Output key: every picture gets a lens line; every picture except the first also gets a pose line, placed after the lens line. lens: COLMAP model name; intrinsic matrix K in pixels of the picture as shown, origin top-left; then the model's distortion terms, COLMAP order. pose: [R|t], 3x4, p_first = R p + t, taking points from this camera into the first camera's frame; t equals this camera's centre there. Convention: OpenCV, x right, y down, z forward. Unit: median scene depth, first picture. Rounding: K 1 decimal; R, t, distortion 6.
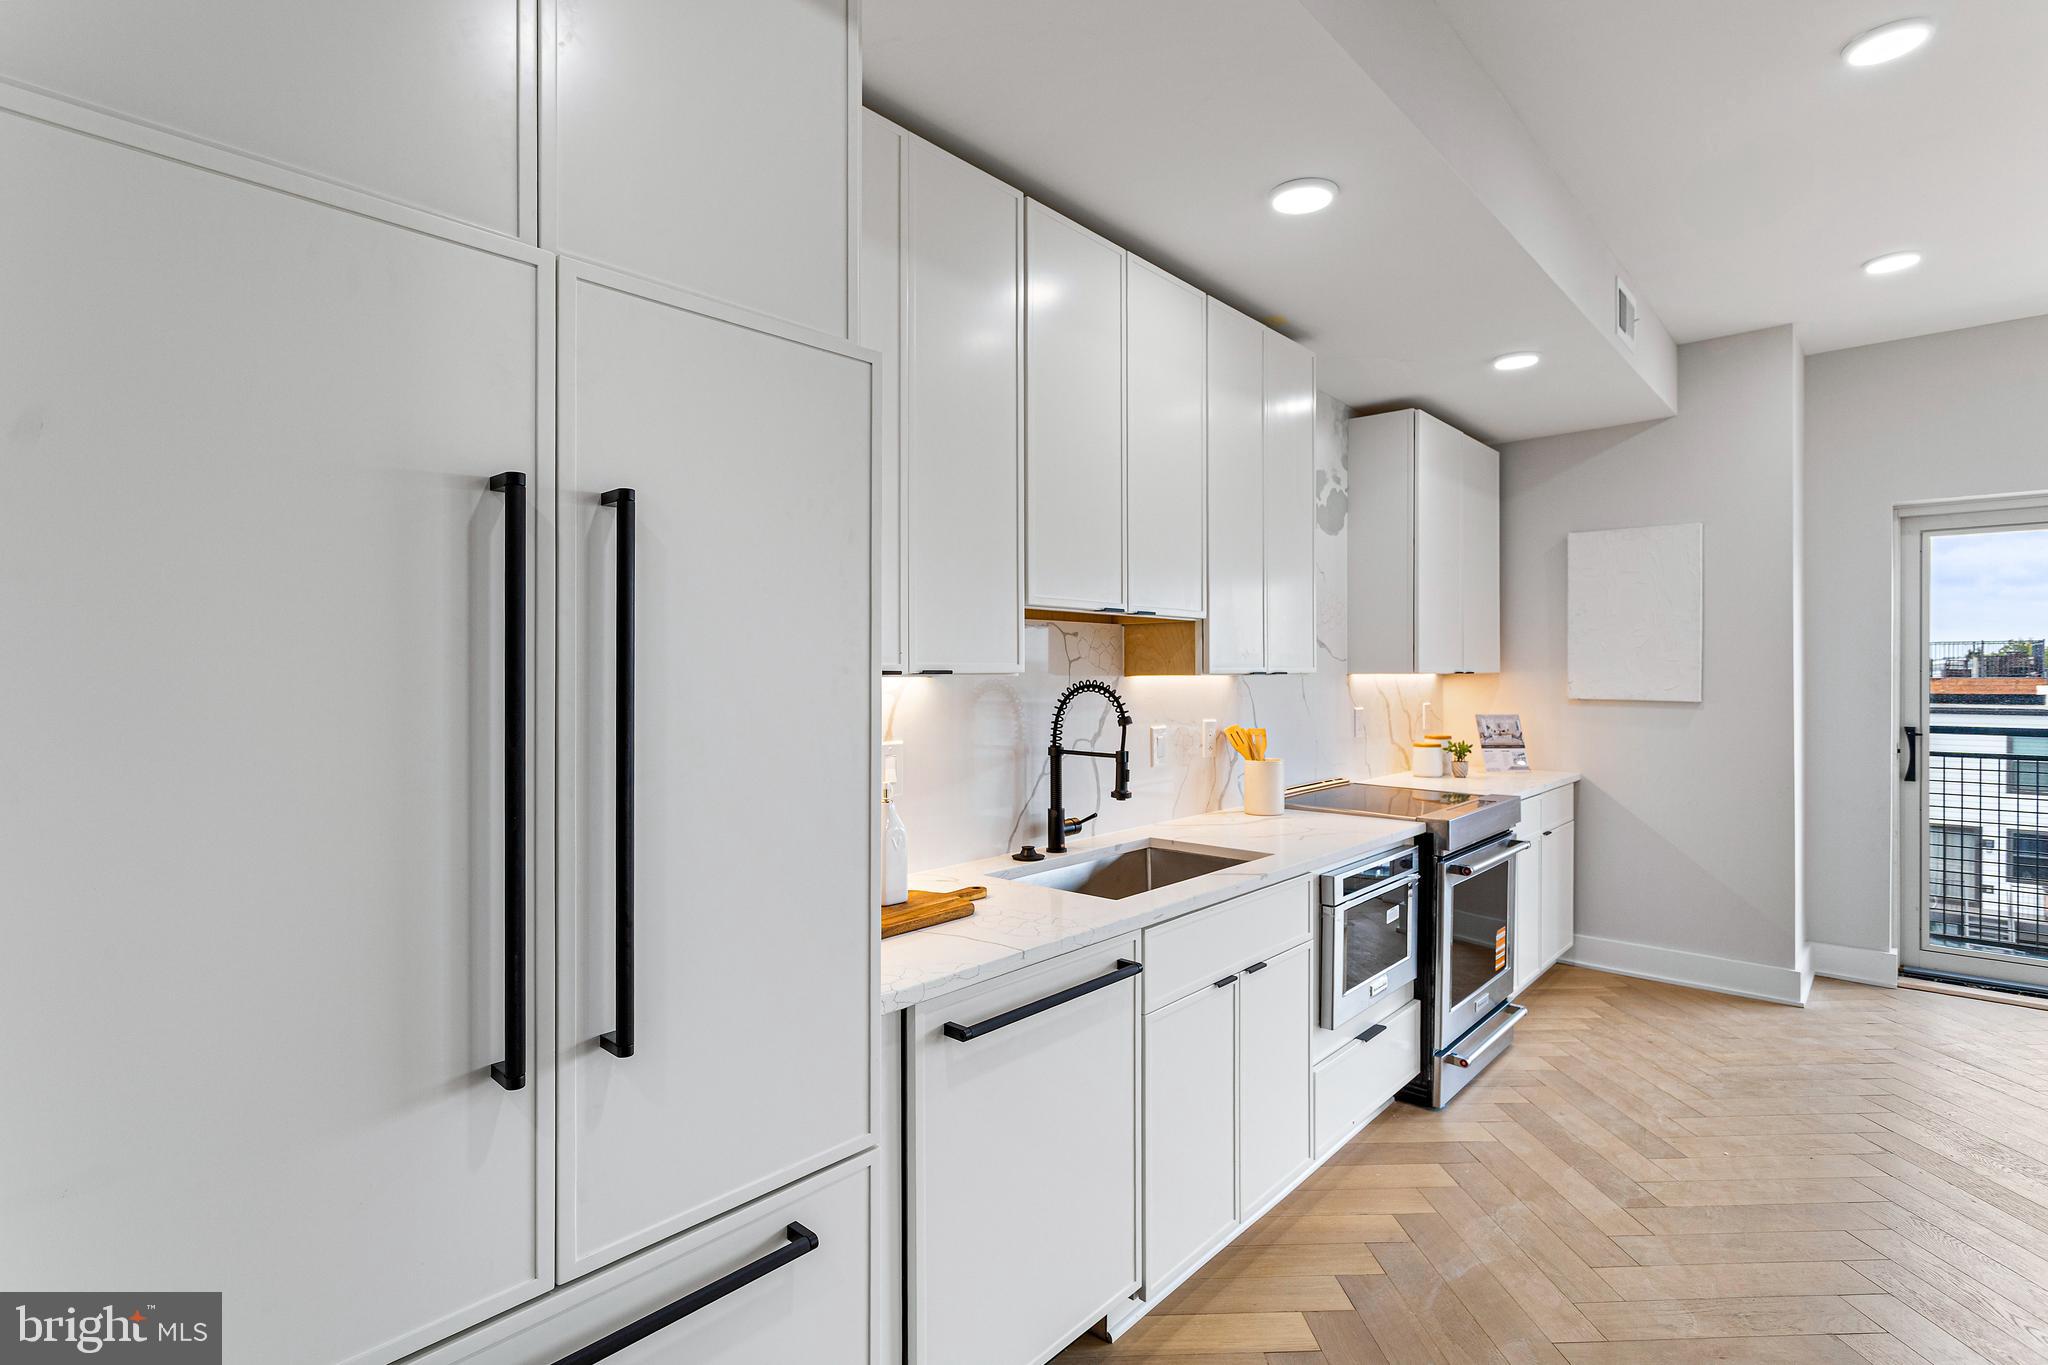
lens RADIAL K [[984.9, 0, 1021.2], [0, 984.9, 678.8], [0, 0, 1]] dist [-0.002946, 0.000078]
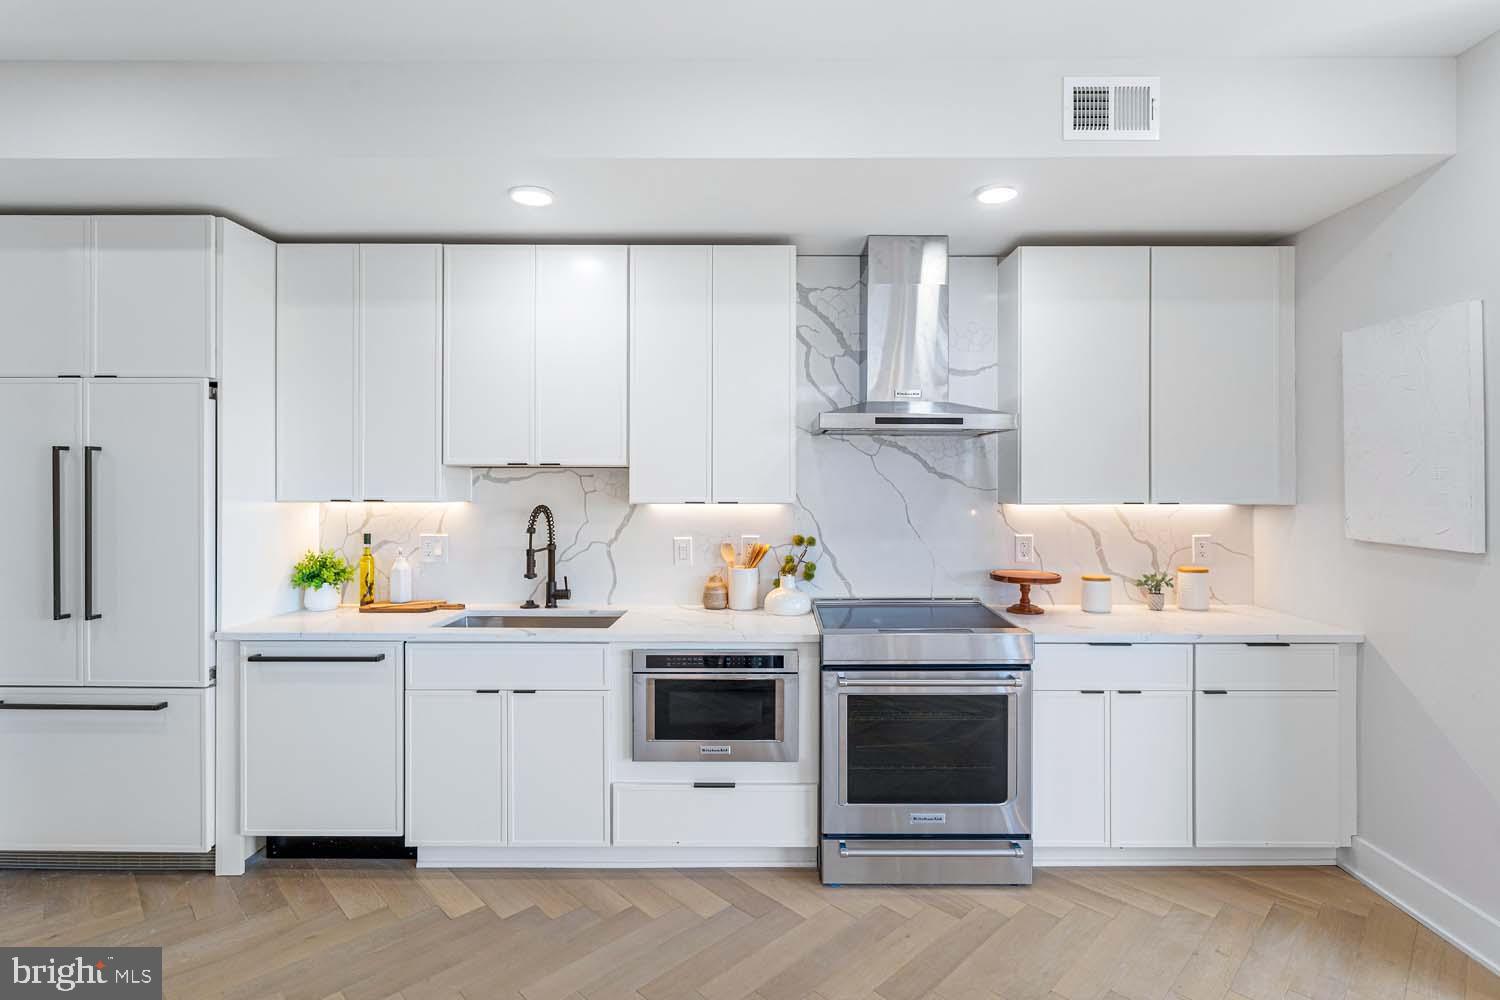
lens RADIAL K [[721.4, 0, 749.9], [0, 721.4, 487.2], [0, 0, 1]] dist [-0.002946, 0.000078]
pose [[0.668562, 0.004455, -0.743643, 1.101359], [-0.008883, 0.999959, -0.001995, -0.026903], [0.743603, 0.007940, 0.668574, 0.408764]]
